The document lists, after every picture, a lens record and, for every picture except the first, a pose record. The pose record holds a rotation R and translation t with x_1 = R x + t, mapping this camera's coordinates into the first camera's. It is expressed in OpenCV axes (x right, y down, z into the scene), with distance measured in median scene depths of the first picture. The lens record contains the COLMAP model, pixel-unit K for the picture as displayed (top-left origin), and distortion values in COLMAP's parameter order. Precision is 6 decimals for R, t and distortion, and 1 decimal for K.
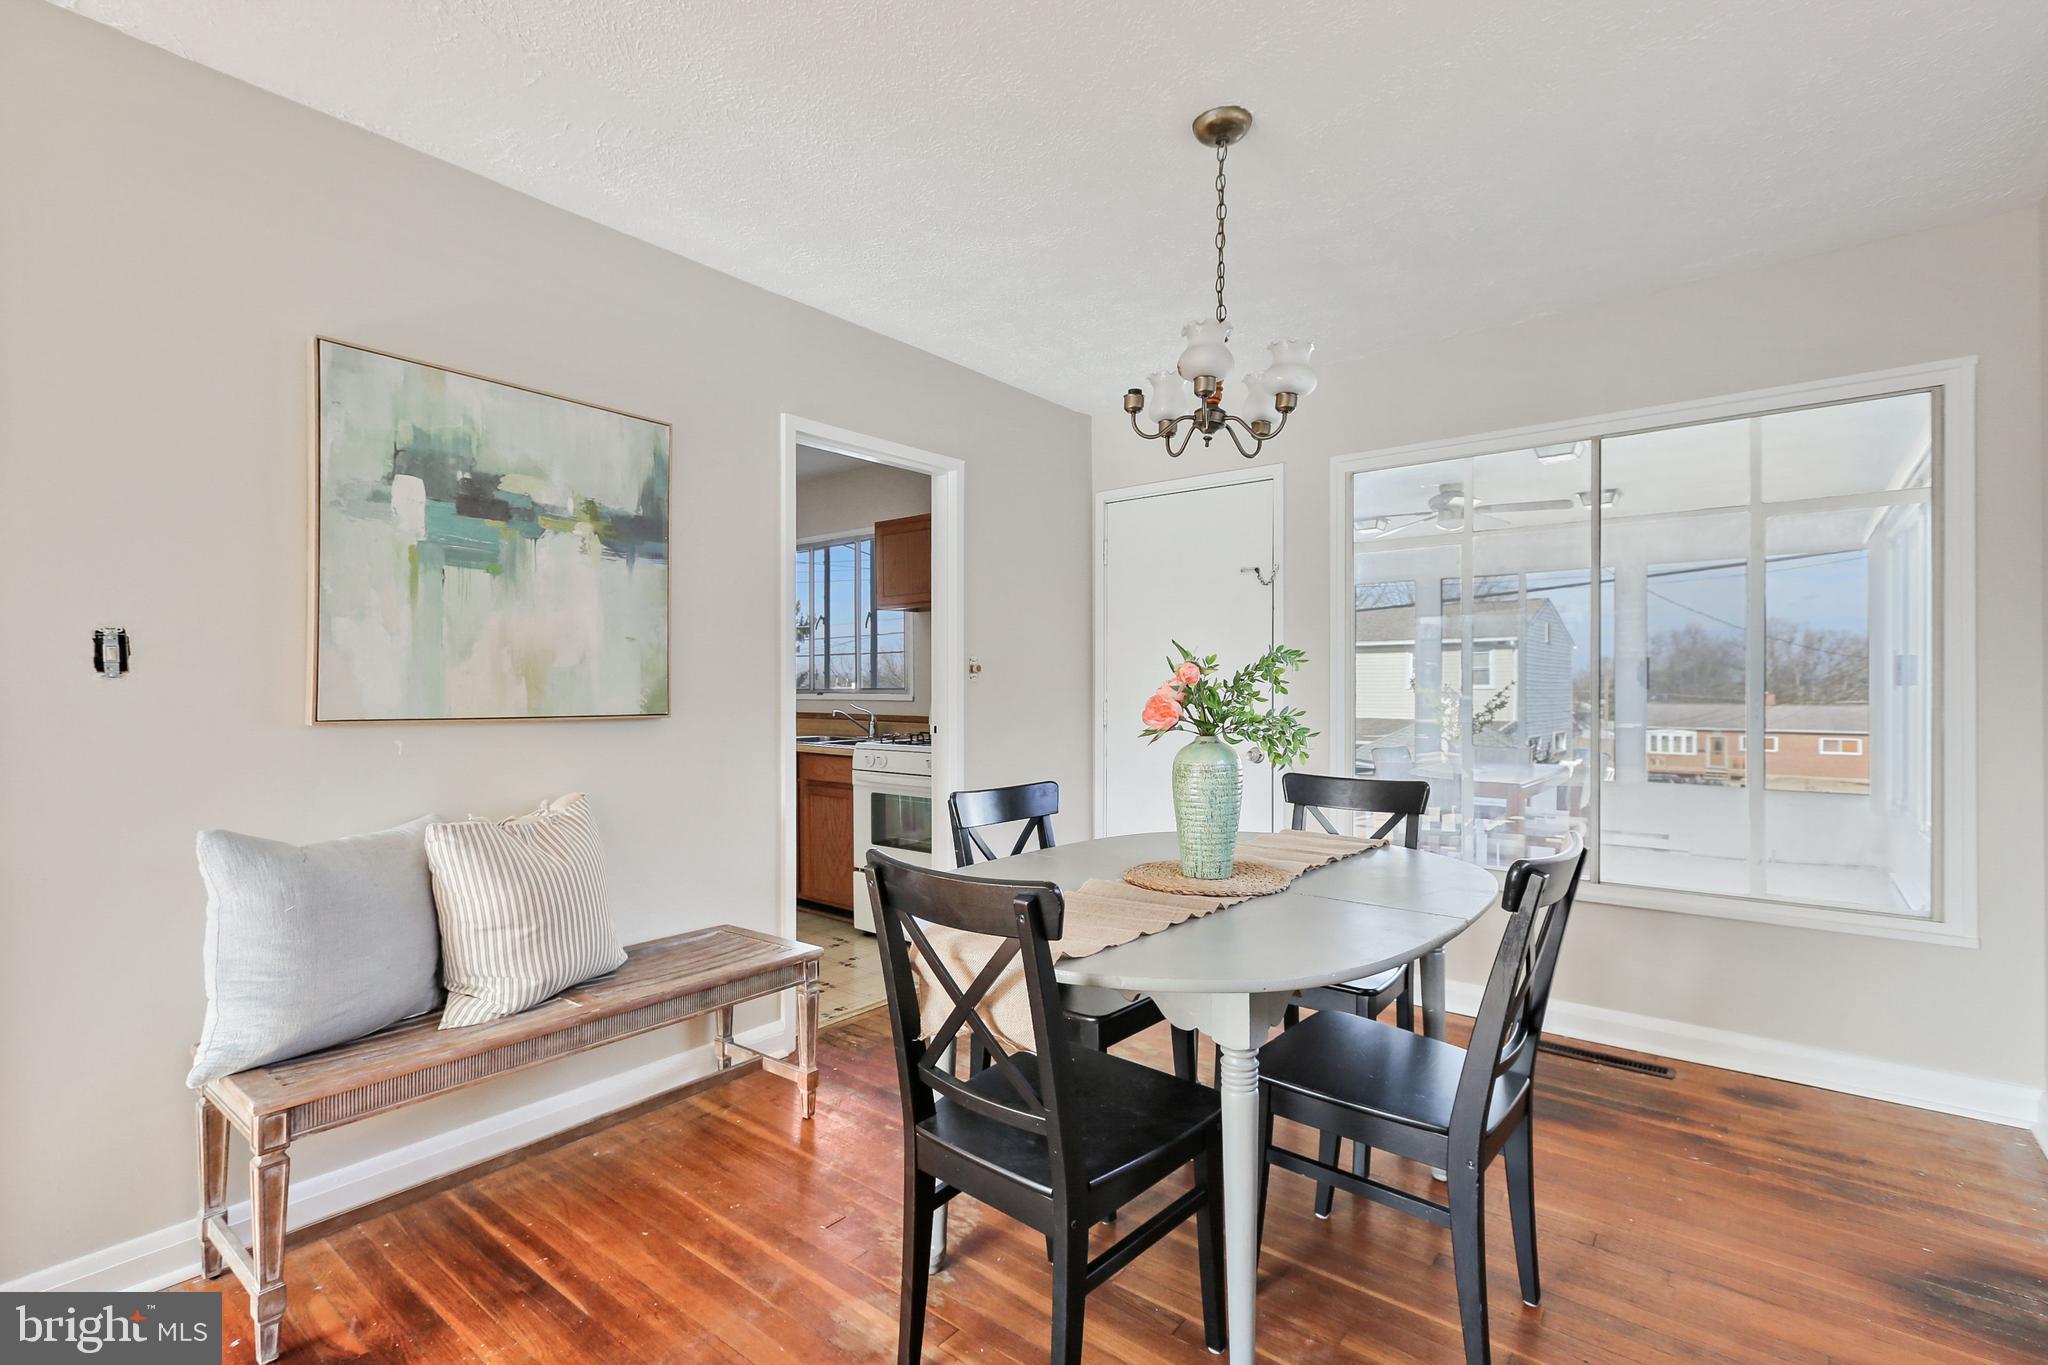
lens RADIAL K [[933.1, 0, 1016.4], [0, 933.1, 688.9], [0, 0, 1]] dist [0.011872, 0.000113]
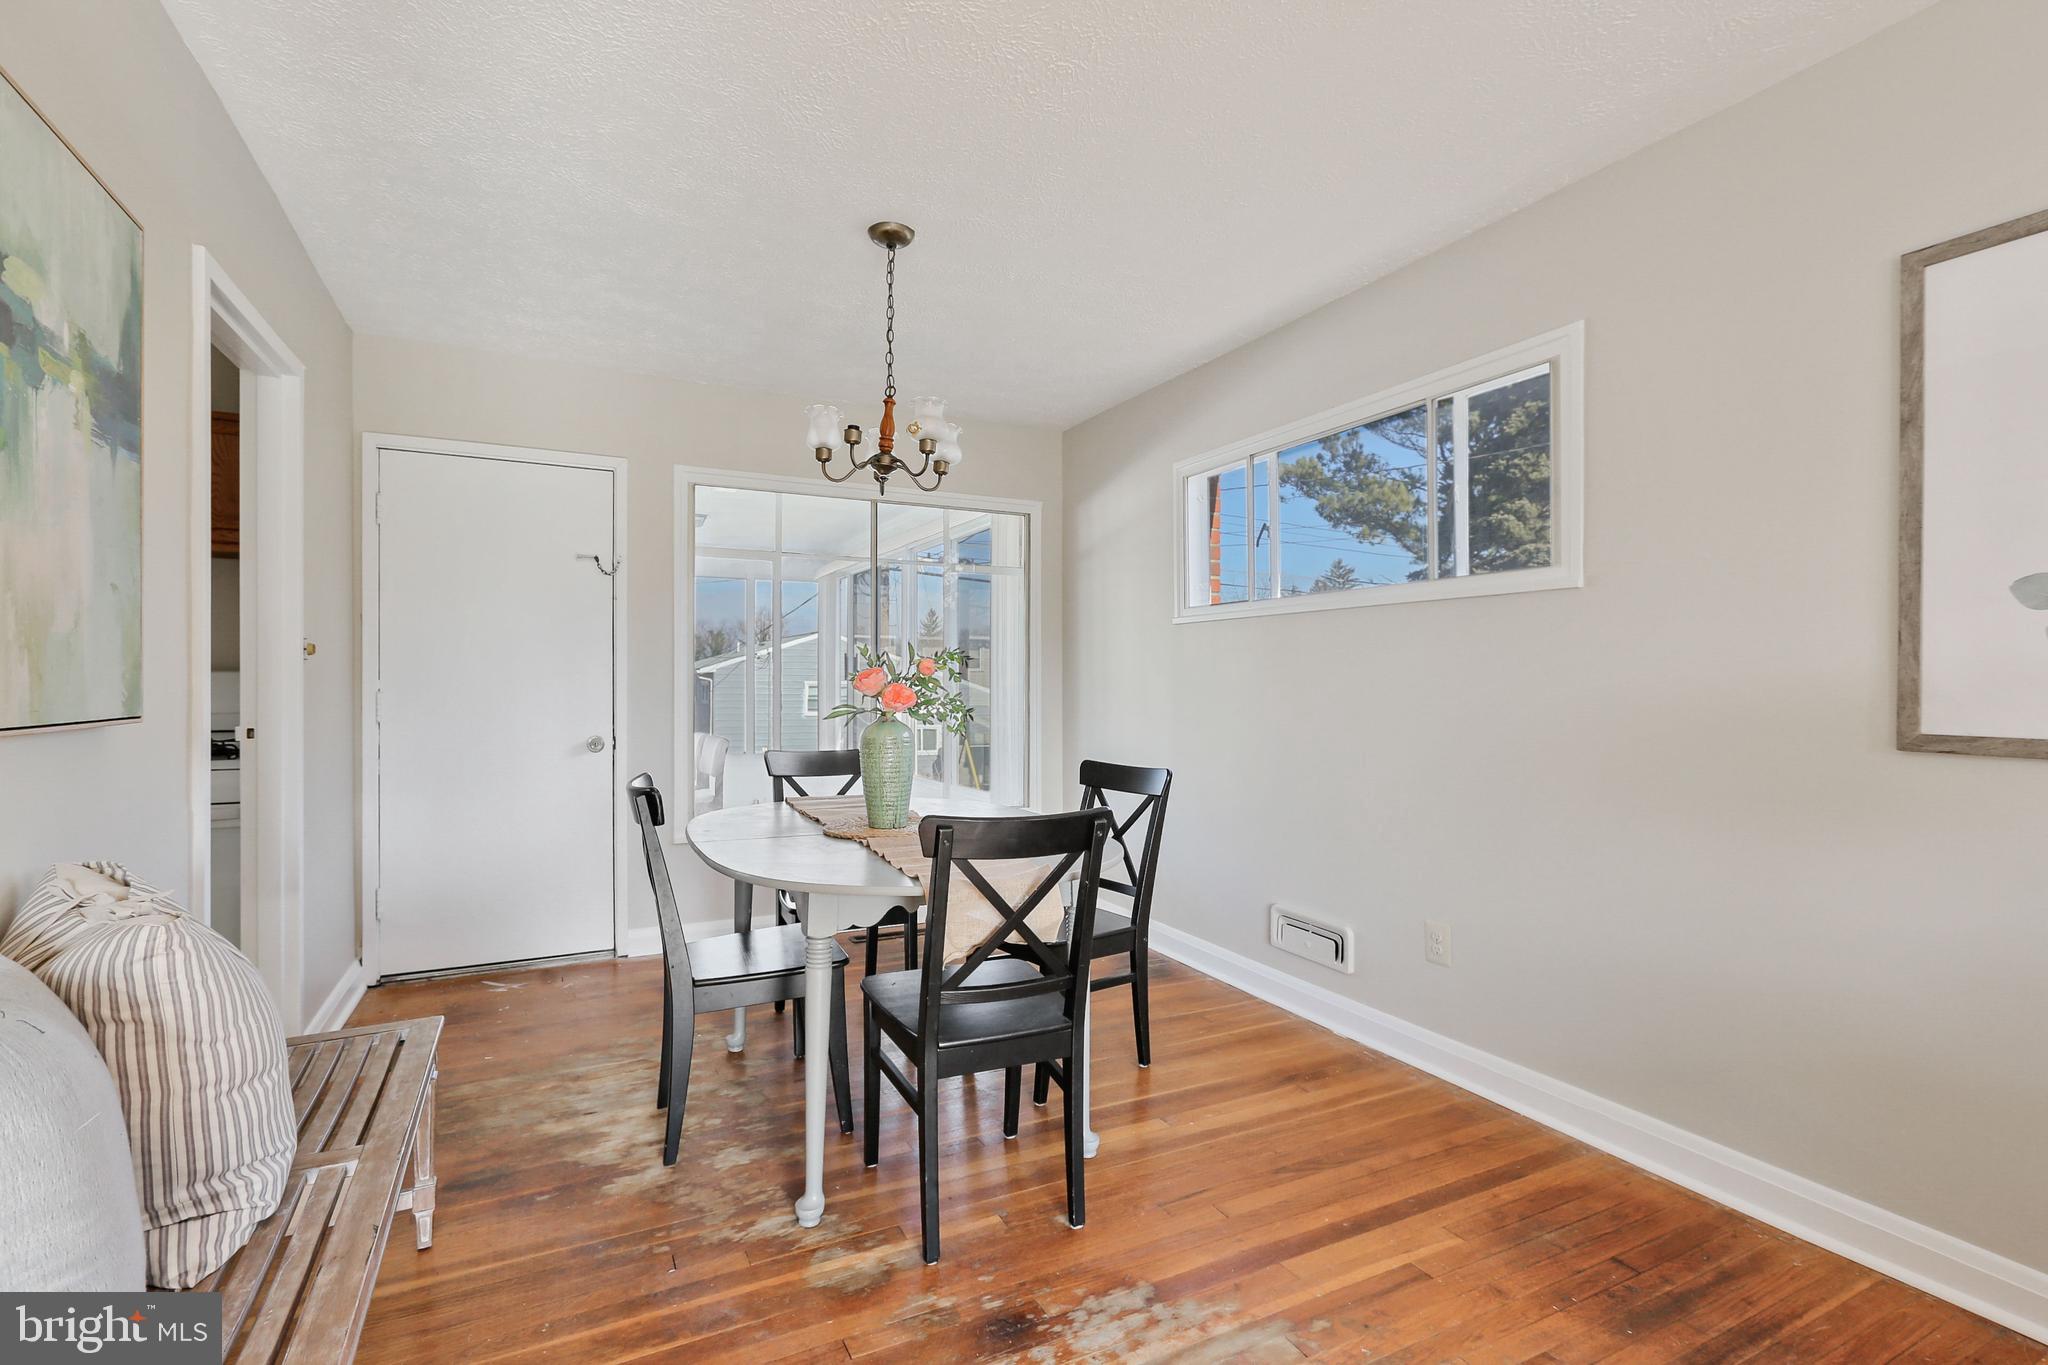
lens RADIAL K [[948.0, 0, 1024.0], [0, 948.0, 682.5], [0, 0, 1]] dist [0.000440, 0.000364]
pose [[0.408973, -0.001338, 0.912546, -0.510534], [-0.001356, 0.999997, 0.002073, 0.002363], [-0.912546, -0.002085, 0.408970, 0.179420]]
